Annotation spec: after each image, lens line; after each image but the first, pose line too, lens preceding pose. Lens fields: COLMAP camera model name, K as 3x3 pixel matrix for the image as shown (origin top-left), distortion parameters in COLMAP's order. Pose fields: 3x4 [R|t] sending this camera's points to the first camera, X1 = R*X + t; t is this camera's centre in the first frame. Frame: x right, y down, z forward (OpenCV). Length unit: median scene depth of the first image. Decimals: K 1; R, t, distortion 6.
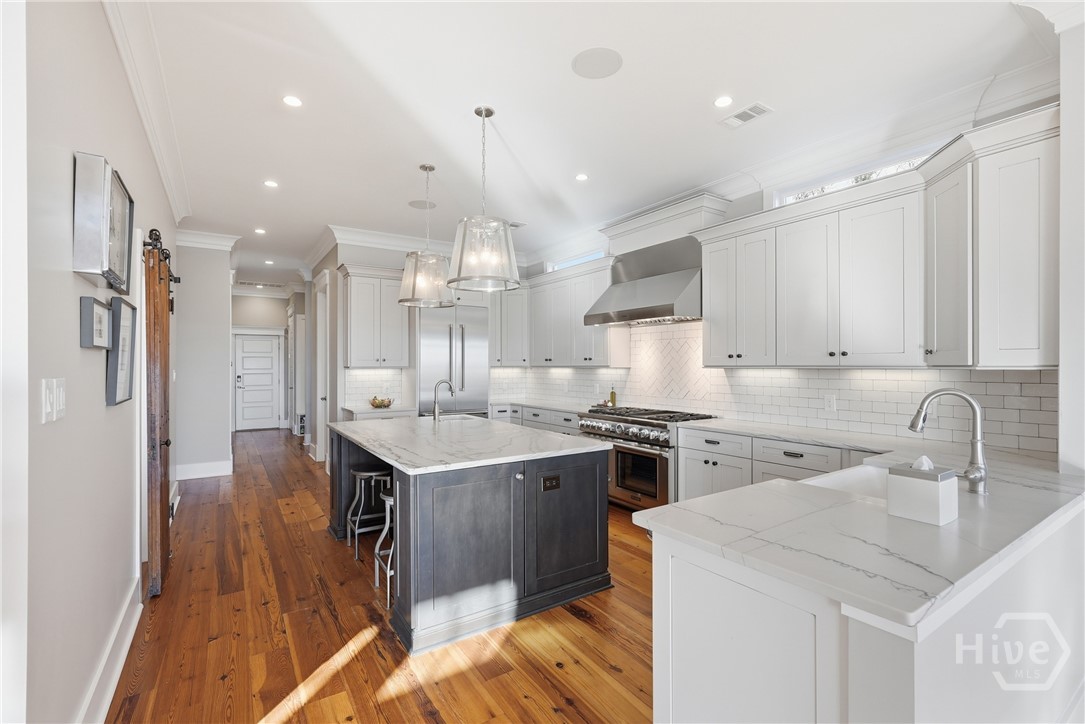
lens RADIAL K [[484.6, 0, 542.5], [0, 484.6, 362.0], [0, 0, 1]] dist [0.000849, -0.000047]
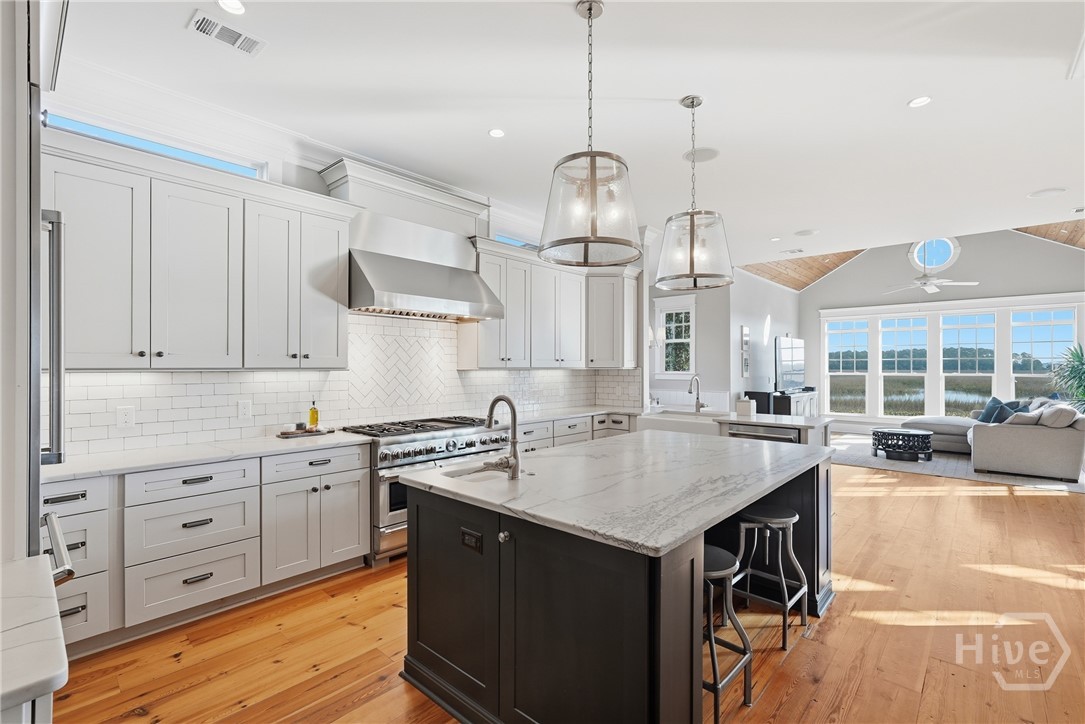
lens RADIAL K [[484.6, 0, 542.5], [0, 484.6, 362.0], [0, 0, 1]] dist [0.000849, -0.000047]
pose [[-0.246158, 0.010192, 0.969176, -0.692445], [-0.004425, 0.999922, -0.011640, 0.007561], [-0.969219, -0.007154, -0.246094, 1.080228]]
